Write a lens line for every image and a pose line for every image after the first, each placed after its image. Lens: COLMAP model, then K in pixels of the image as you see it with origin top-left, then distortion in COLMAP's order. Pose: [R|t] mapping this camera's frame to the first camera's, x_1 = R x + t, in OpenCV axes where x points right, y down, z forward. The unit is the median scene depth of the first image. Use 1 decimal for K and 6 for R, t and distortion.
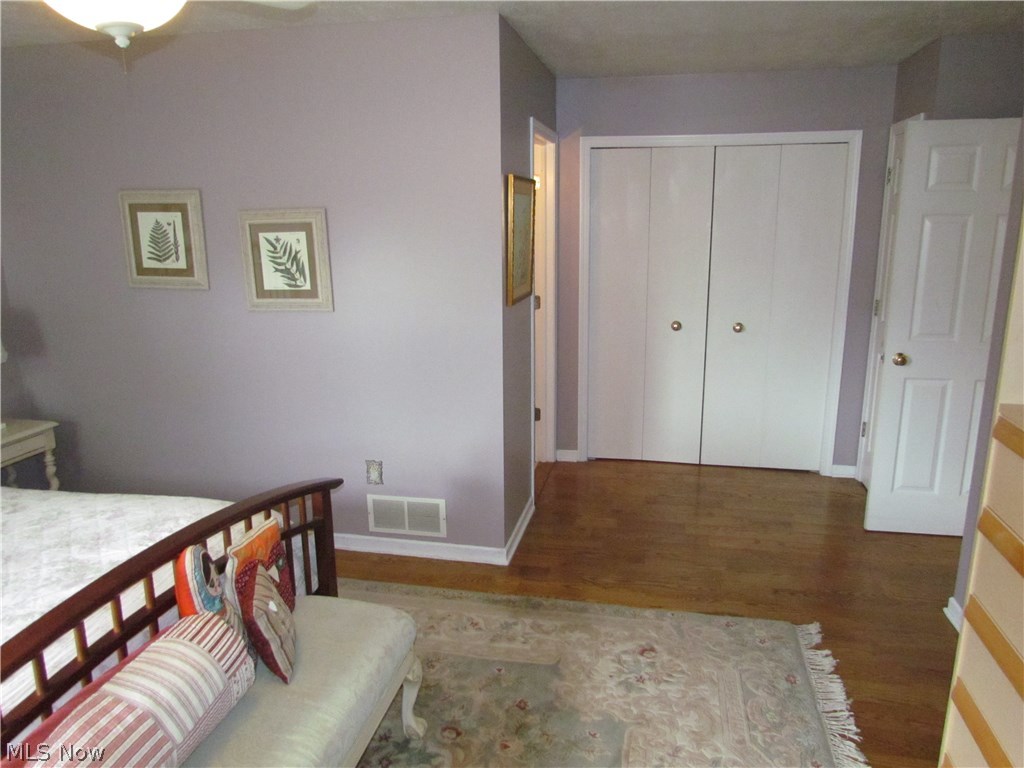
lens RADIAL K [[739.3, 0, 513.5], [0, 739.3, 388.2], [0, 0, 1]] dist [-0.032290, 0.014788]
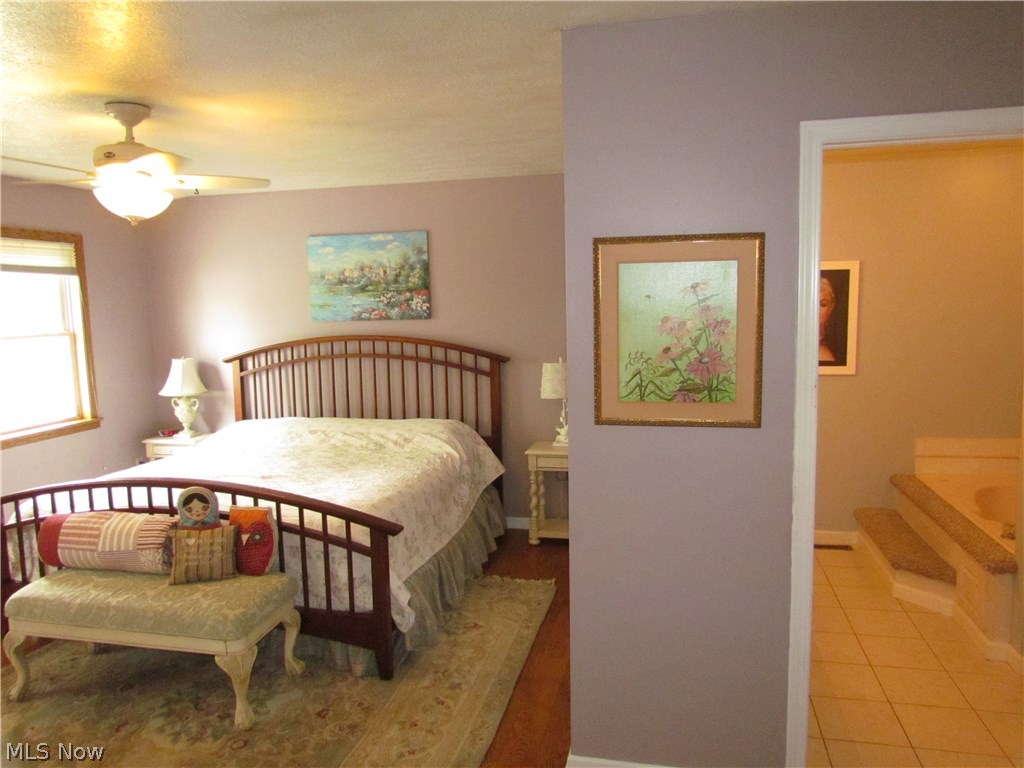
lens RADIAL K [[739.3, 0, 513.5], [0, 739.3, 380.3], [0, 0, 1]] dist [-0.032290, 0.014788]
pose [[-0.020019, 0.114251, -0.993250, 1.555254], [-0.212655, 0.970231, 0.115889, -0.490772], [0.976922, 0.213539, 0.004873, 2.041805]]
